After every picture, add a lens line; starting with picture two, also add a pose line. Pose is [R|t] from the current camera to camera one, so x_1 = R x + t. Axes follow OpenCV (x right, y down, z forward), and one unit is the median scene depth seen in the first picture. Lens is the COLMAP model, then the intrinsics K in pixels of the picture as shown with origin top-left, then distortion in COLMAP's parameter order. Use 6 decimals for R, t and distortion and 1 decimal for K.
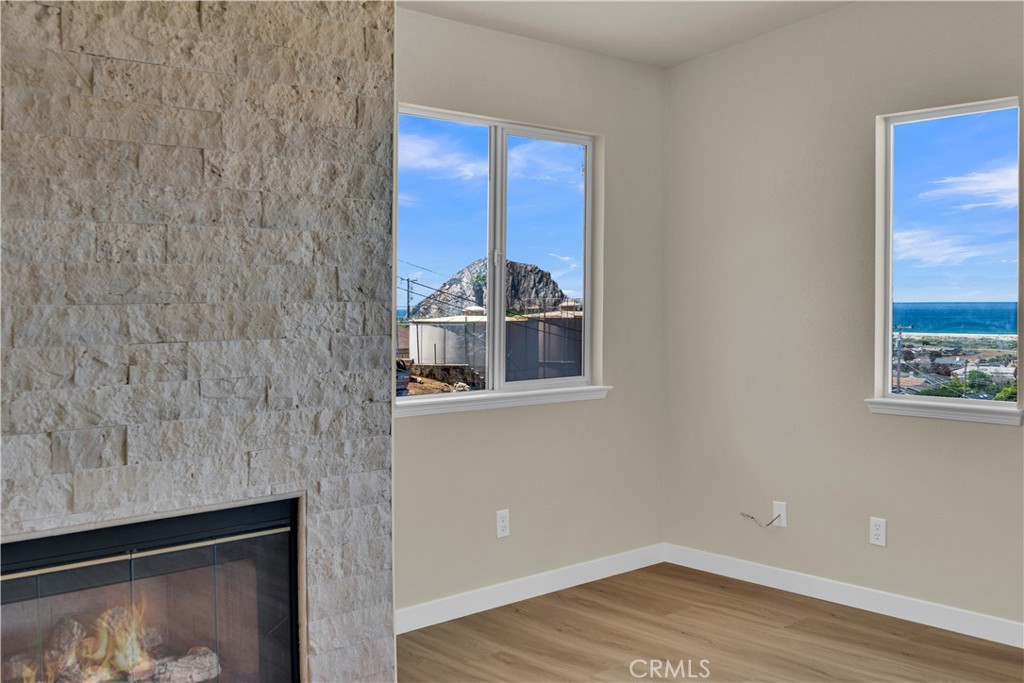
lens RADIAL K [[999.3, 0, 488.6], [0, 999.3, 303.2], [0, 0, 1]] dist [-0.018784, -0.008459]
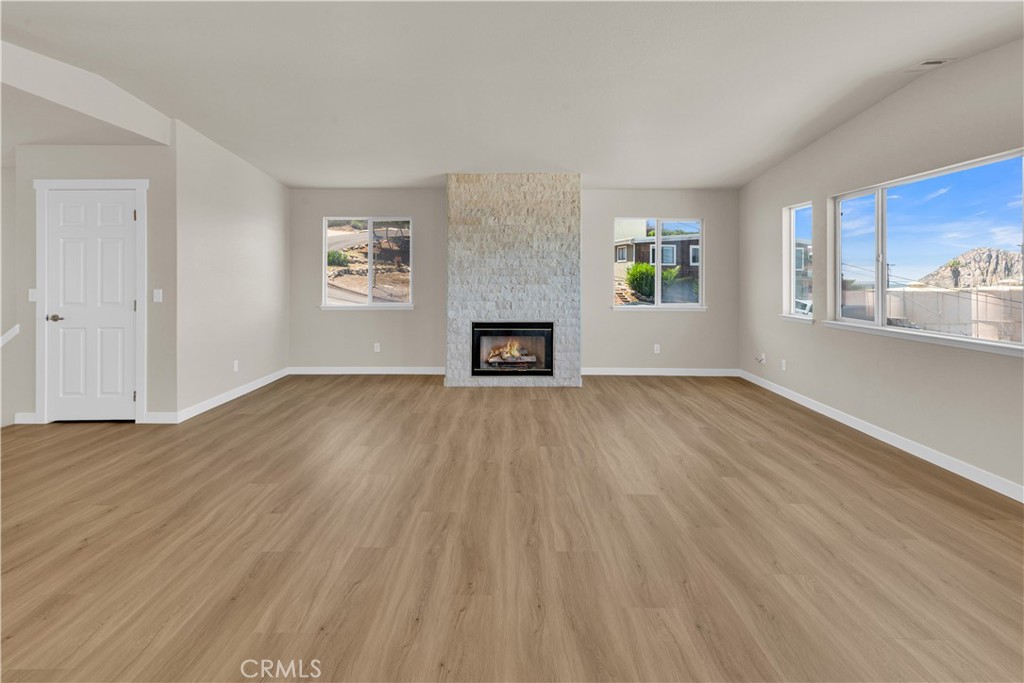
lens RADIAL K [[528.8, 0, 505.6], [0, 528.8, 274.7], [0, 0, 1]] dist [0.005351, 0.000621]
pose [[0.743083, 0.001819, -0.669196, 1.155565], [-0.006761, 0.999966, -0.004789, 0.005312], [0.669165, 0.008083, 0.743070, -0.795644]]
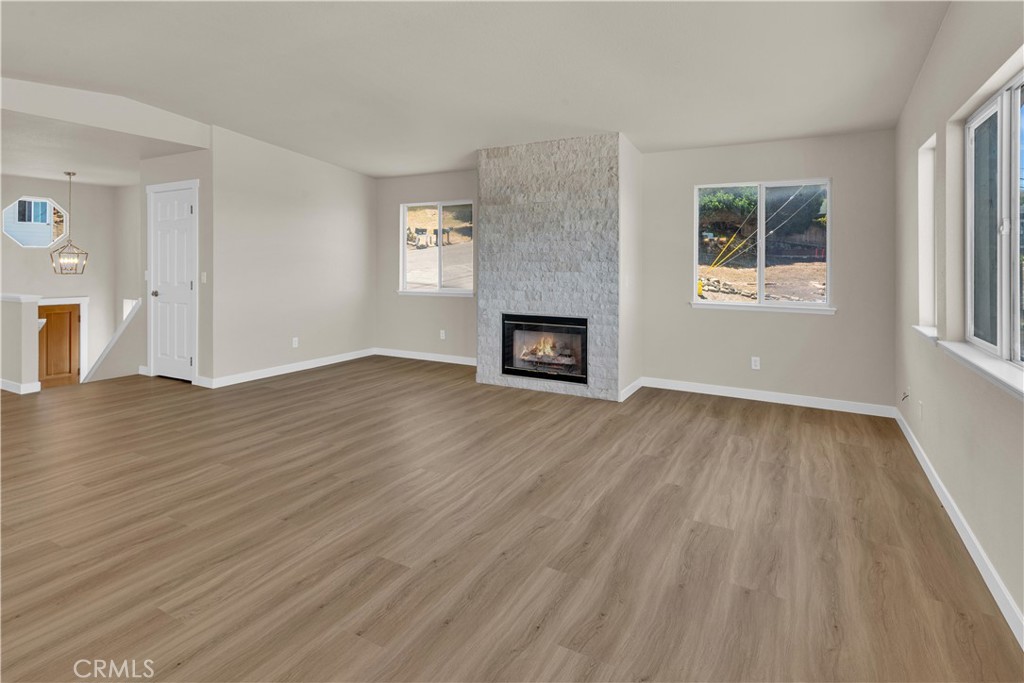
lens RADIAL K [[531.0, 0, 509.3], [0, 531.0, 259.3], [0, 0, 1]] dist [0.005324, 0.001293]
pose [[0.328760, 0.000059, -0.944414, 1.453695], [-0.010067, 0.999943, -0.003442, -0.001123], [0.944360, 0.010639, 0.328742, 0.140091]]
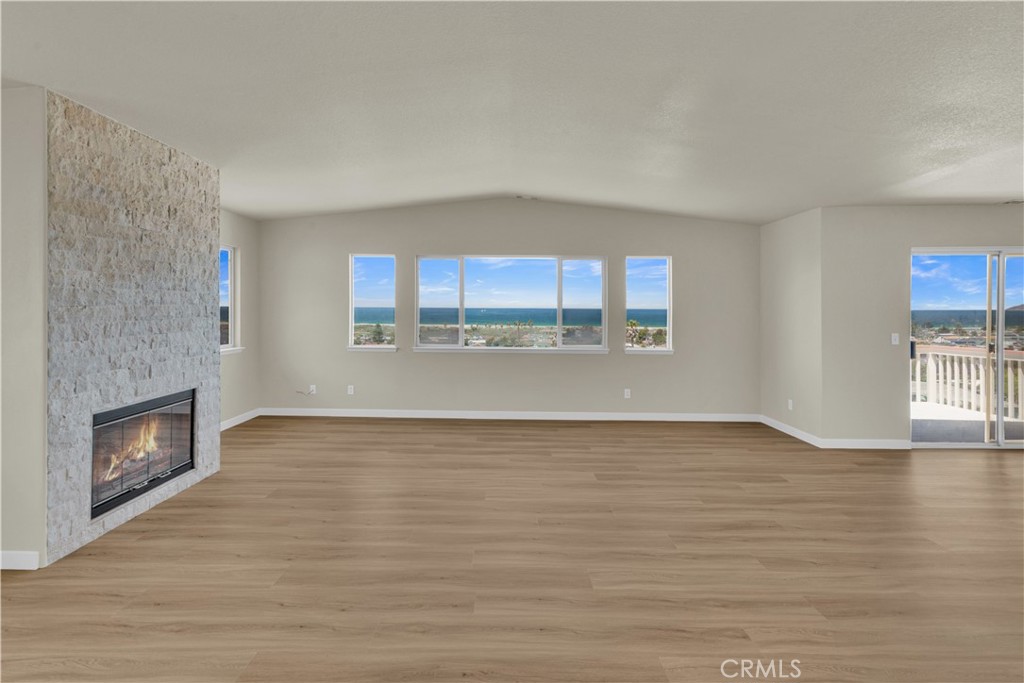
lens RADIAL K [[508.0, 0, 497.8], [0, 508.0, 323.6], [0, 0, 1]] dist [0.000932, 0.000052]
pose [[0.683367, -0.018704, 0.729835, -0.643849], [-0.004978, 0.999529, 0.030276, -0.031918], [-0.730058, -0.024323, 0.682952, -0.572998]]
